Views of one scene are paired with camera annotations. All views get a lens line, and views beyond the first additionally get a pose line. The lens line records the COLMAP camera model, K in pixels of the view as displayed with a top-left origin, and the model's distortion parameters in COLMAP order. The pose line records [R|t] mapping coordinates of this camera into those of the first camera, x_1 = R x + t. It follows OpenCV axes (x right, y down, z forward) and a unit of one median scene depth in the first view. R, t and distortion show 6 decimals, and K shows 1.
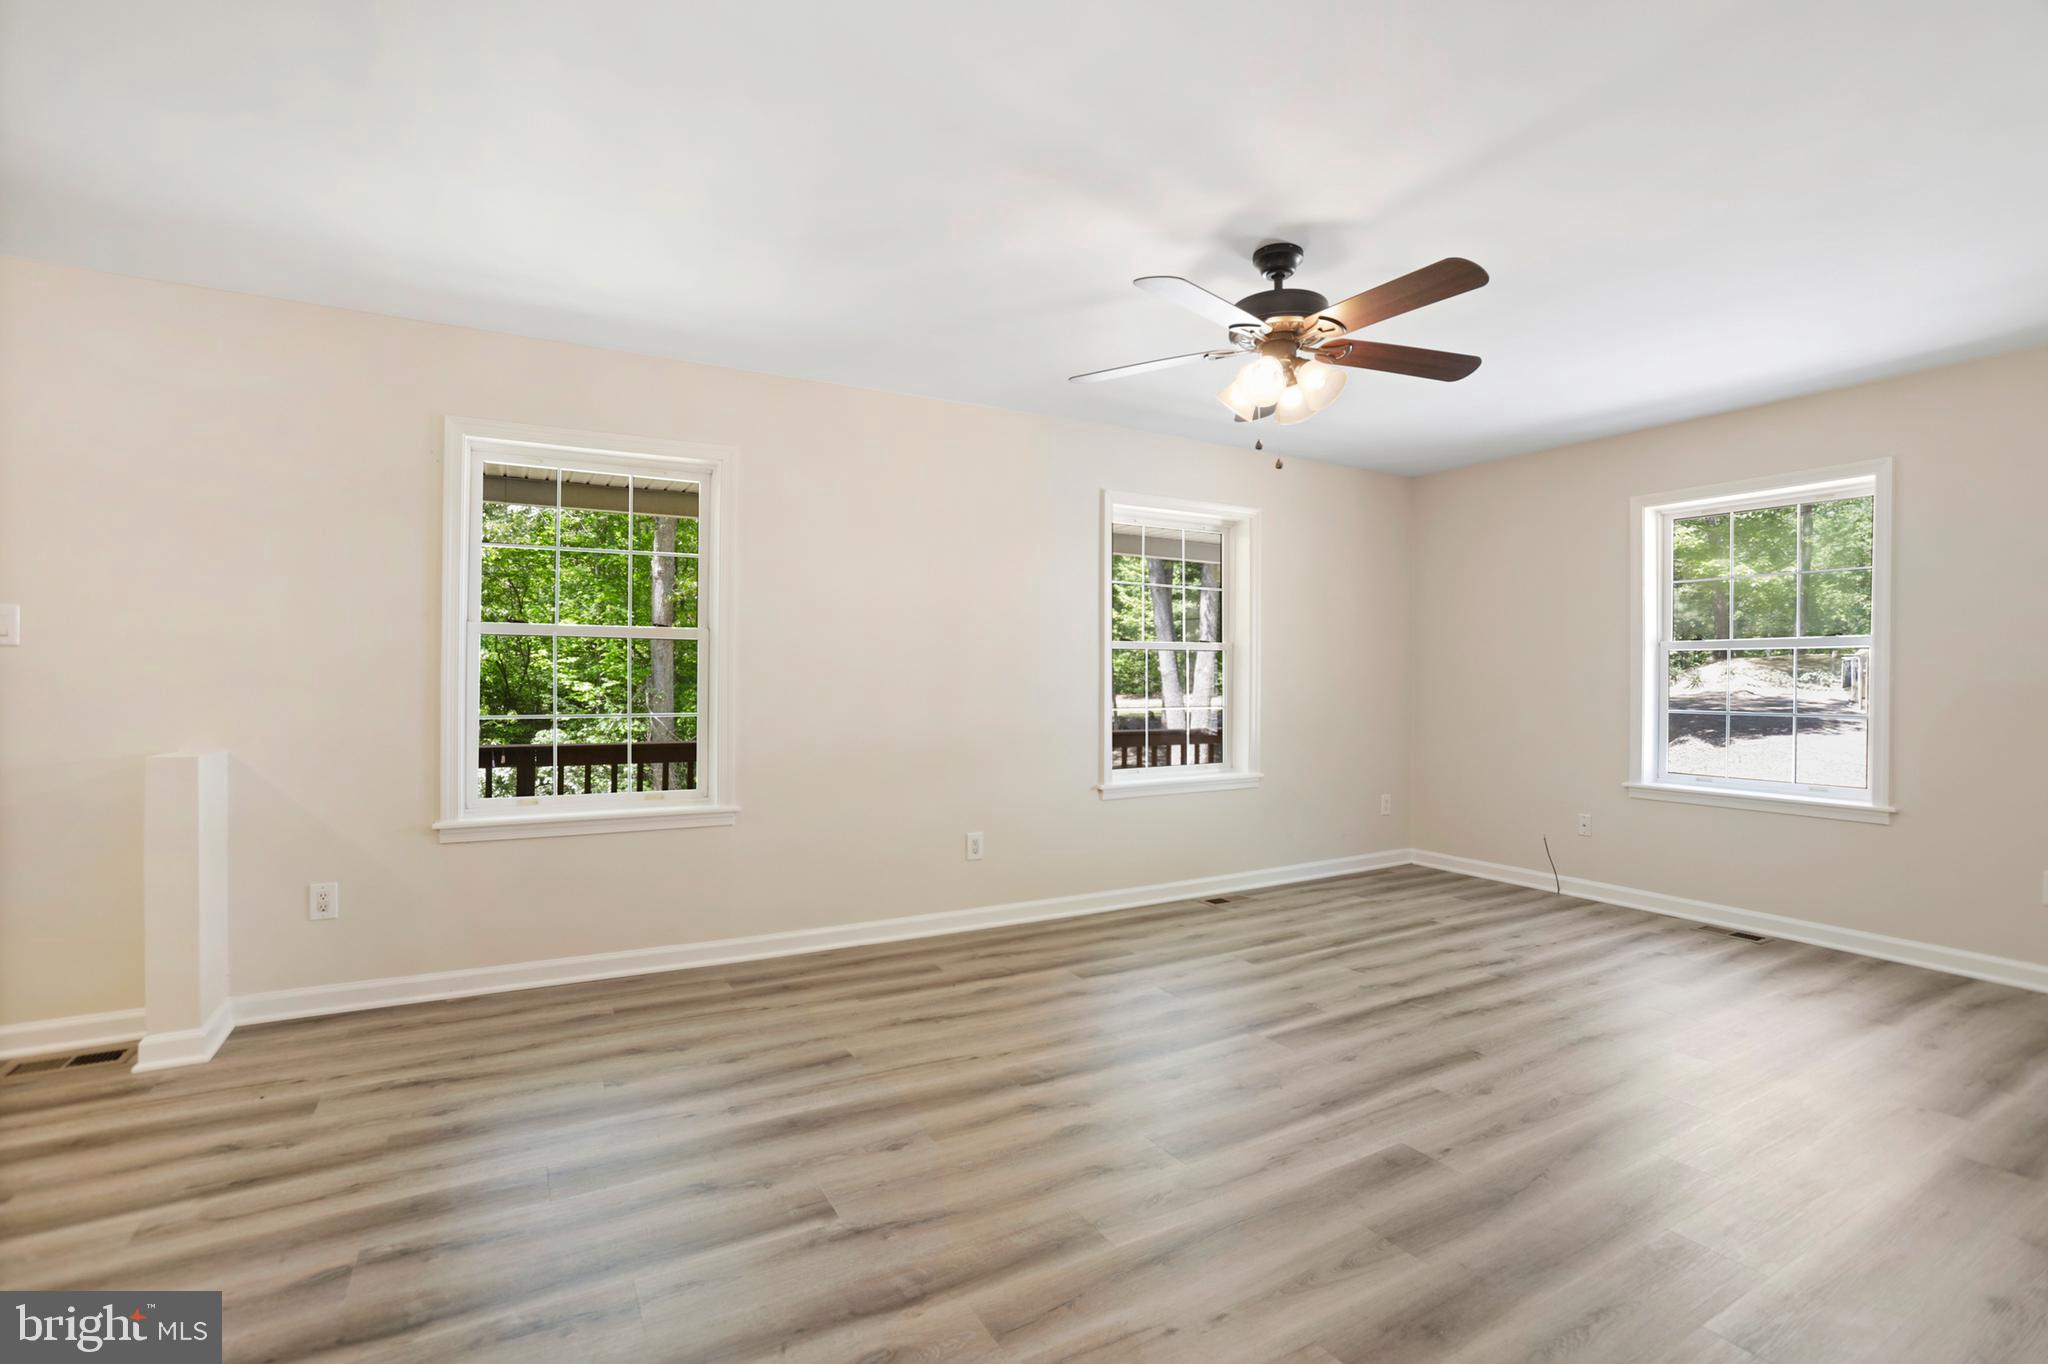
lens RADIAL K [[932.9, 0, 1017.3], [0, 932.9, 680.5], [0, 0, 1]] dist [-0.078100, 0.026478]
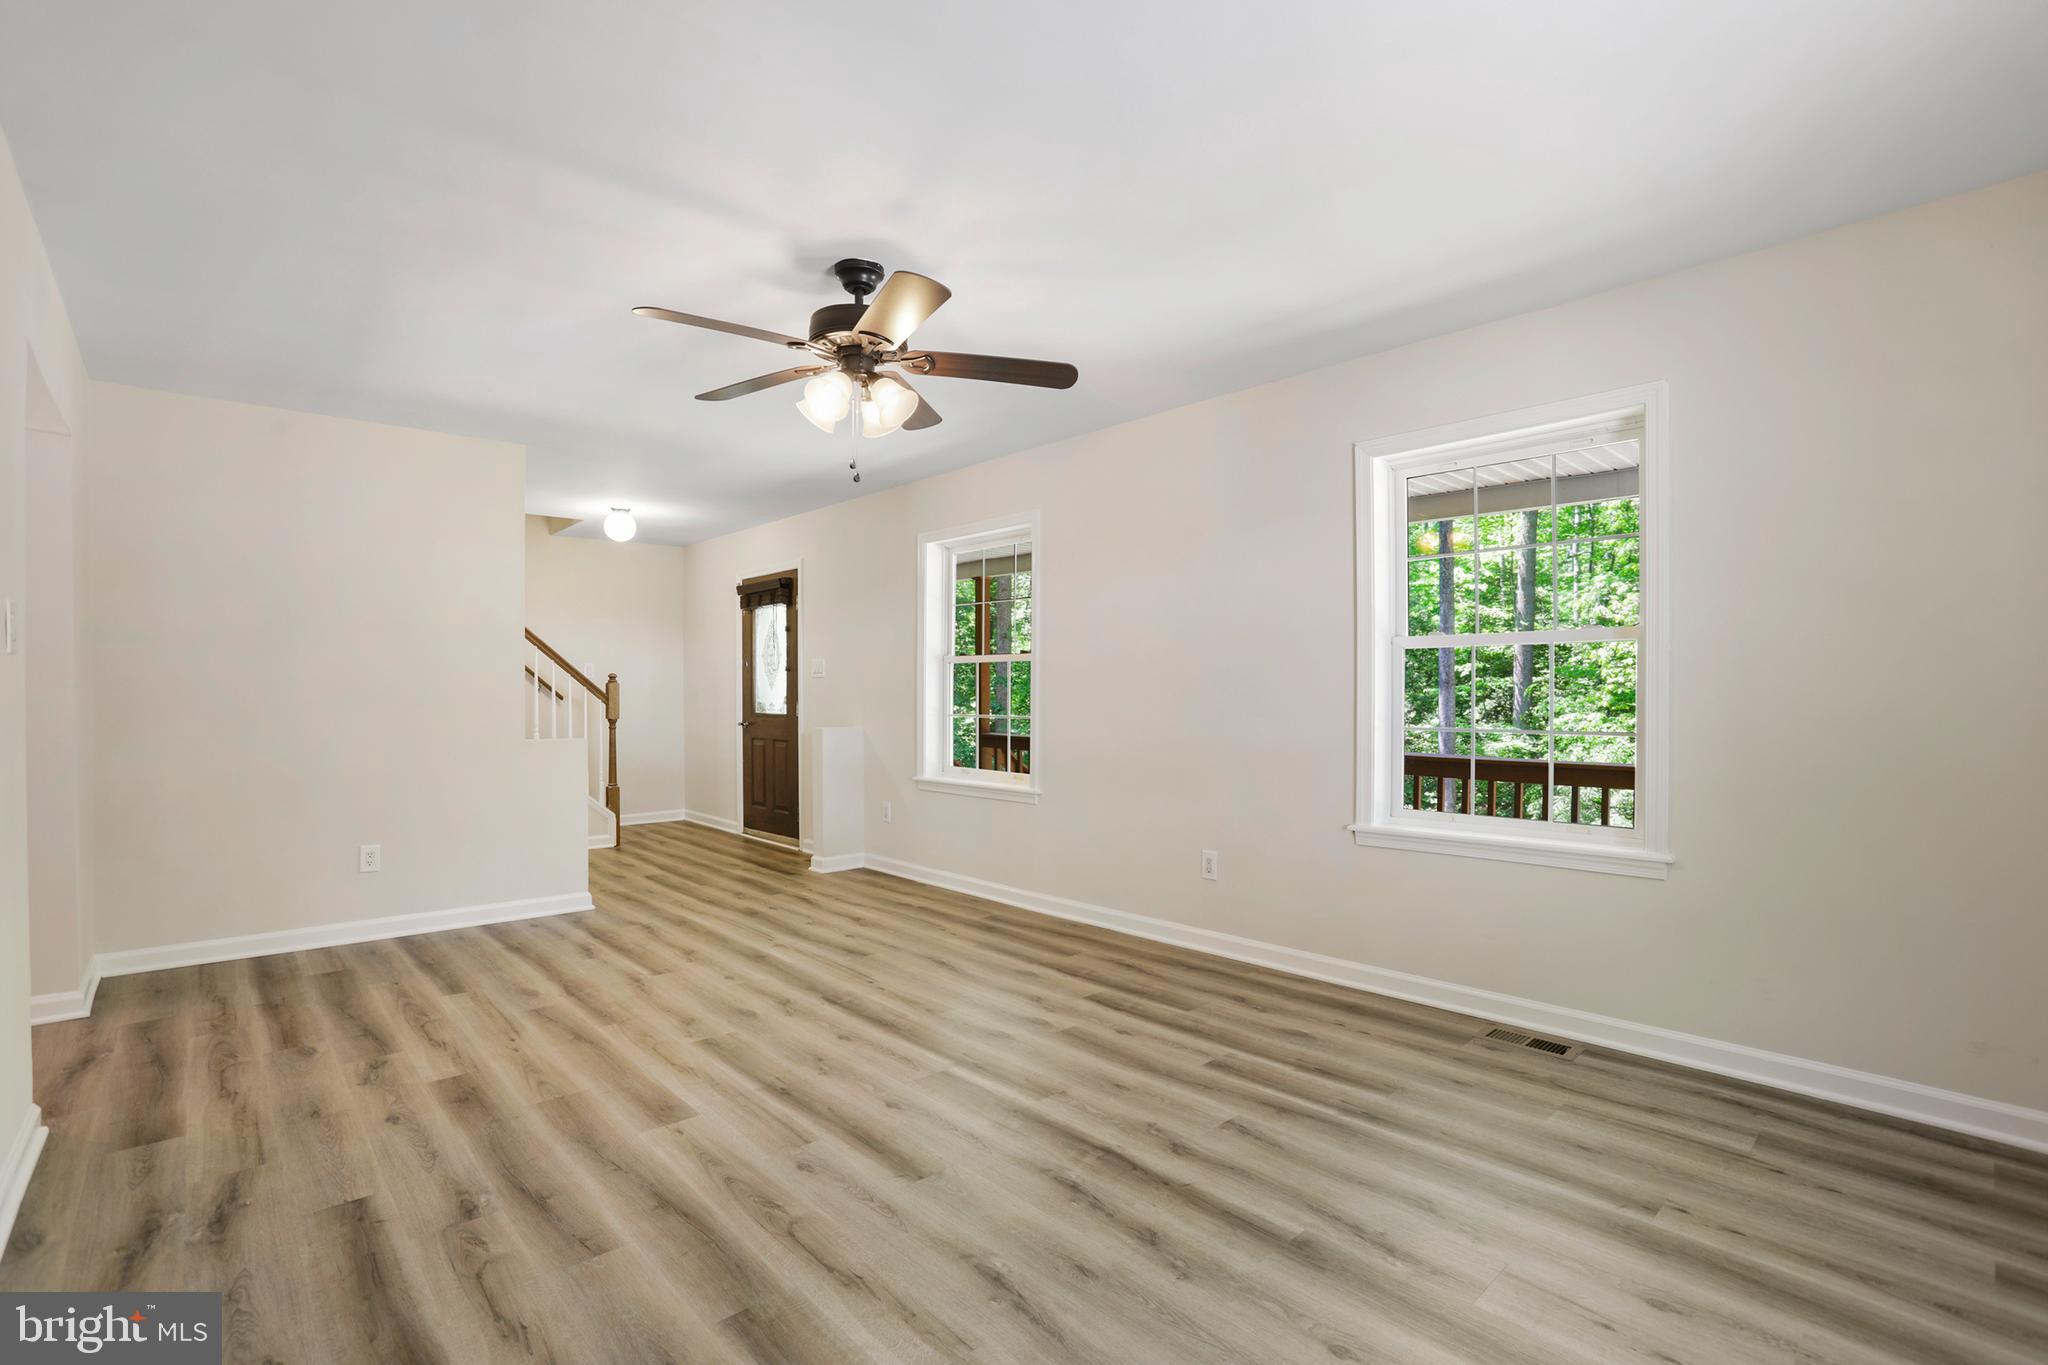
lens RADIAL K [[932.9, 0, 1017.3], [0, 932.9, 681.0], [0, 0, 1]] dist [-0.078100, 0.026478]
pose [[0.228116, -0.015949, -0.973503, 1.109757], [0.001609, 0.999871, -0.016004, 0.006228], [0.973633, 0.002084, 0.228112, 0.787048]]
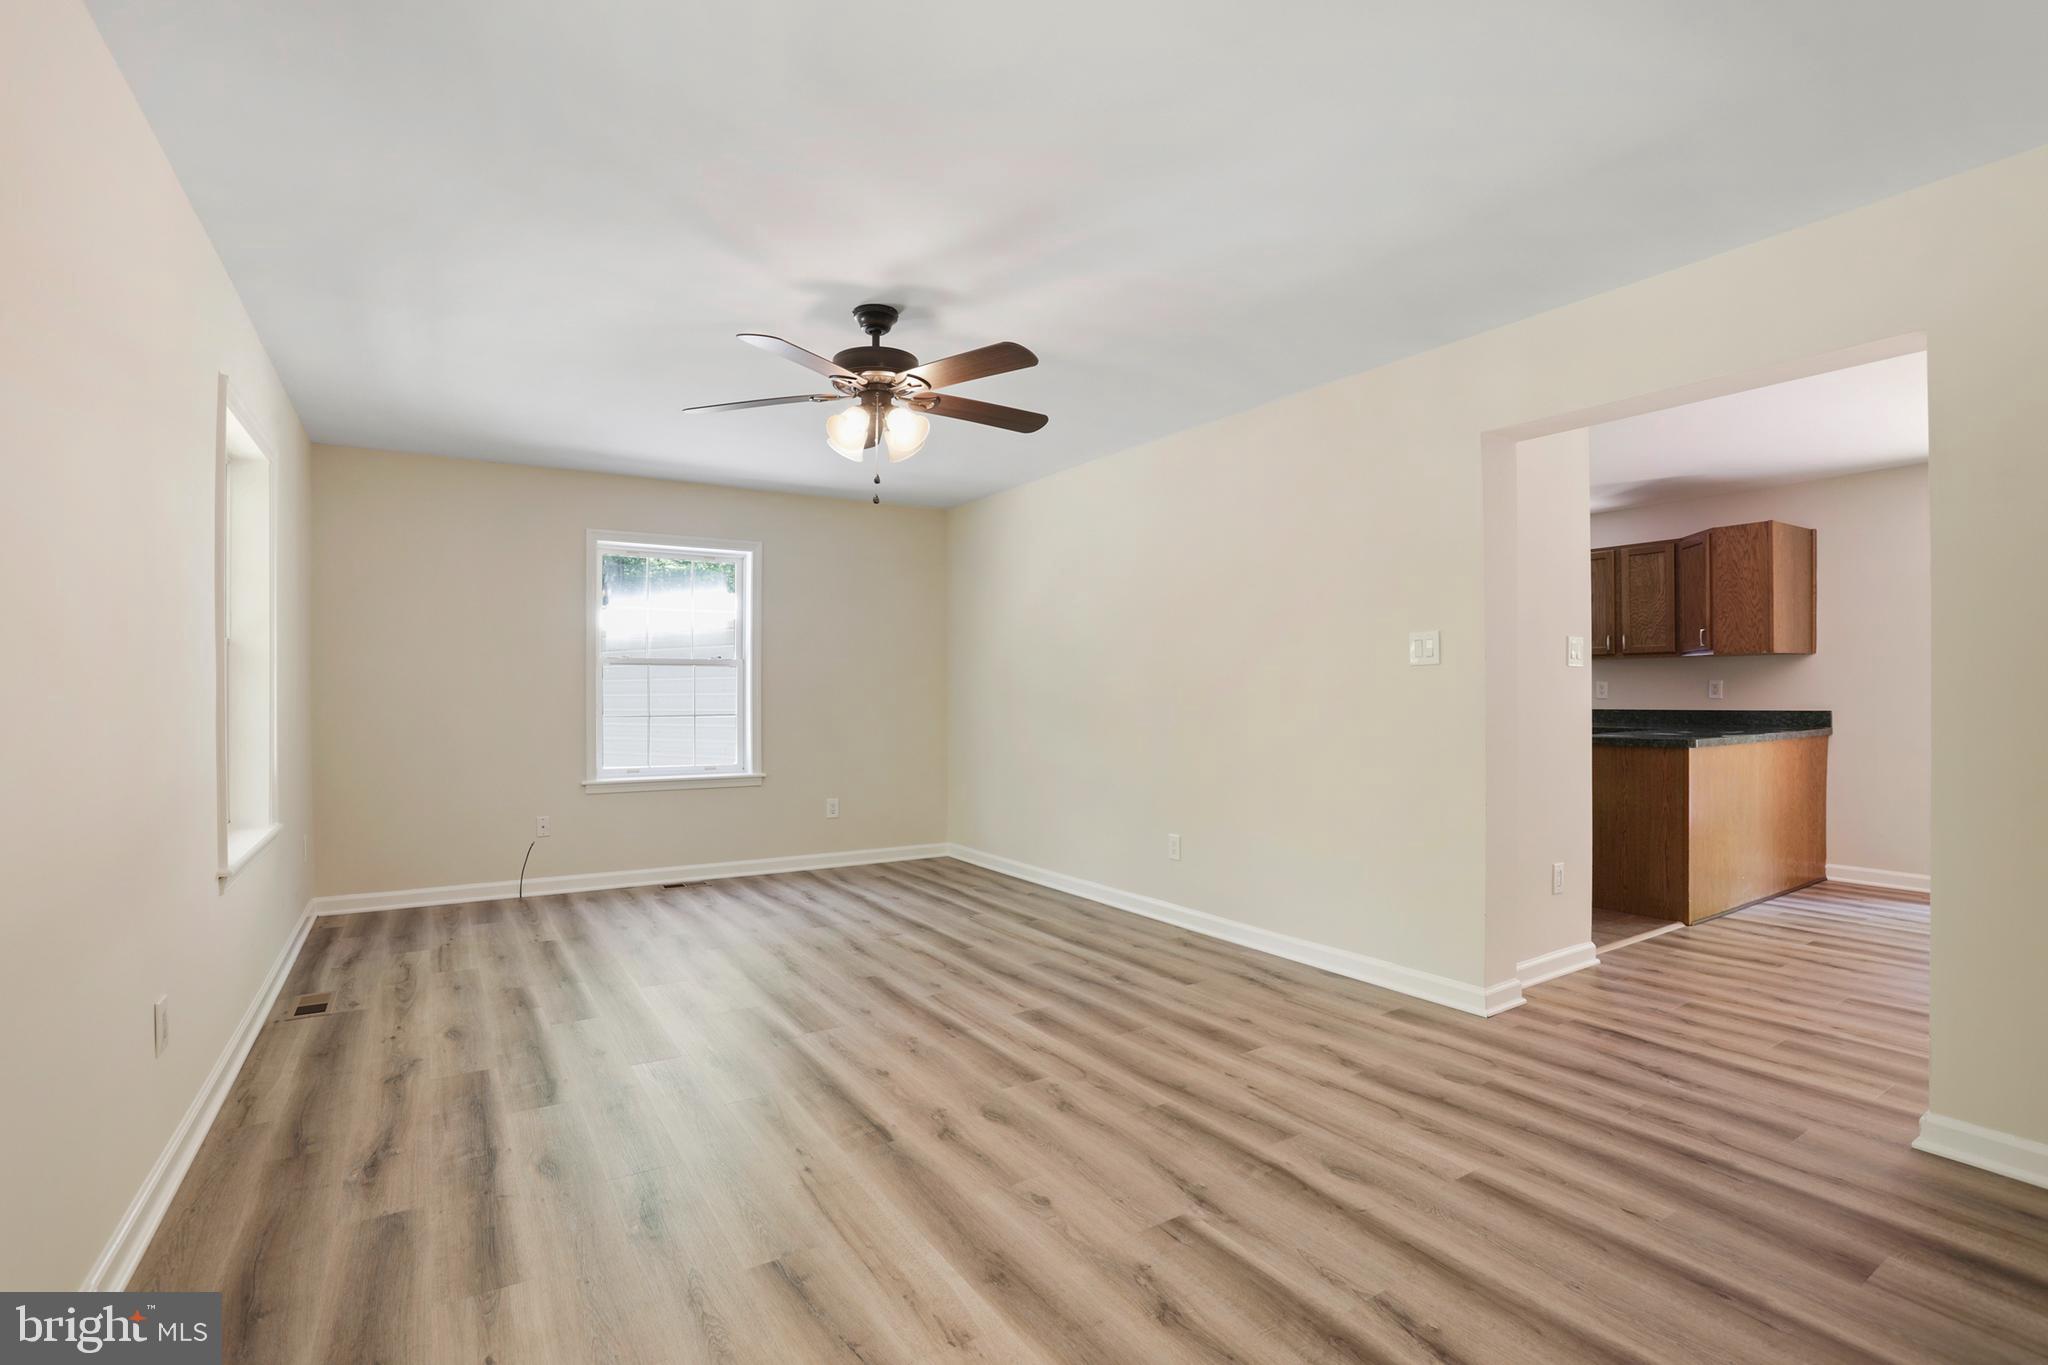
lens RADIAL K [[958.4, 0, 1024.0], [0, 958.4, 682.5], [0, 0, 1]] dist [-0.083165, 0.028734]
pose [[-0.062643, 0.003059, 0.998031, -0.751005], [0.003592, 0.999990, -0.002839, -0.005753], [-0.998030, 0.003407, -0.062653, 0.752226]]
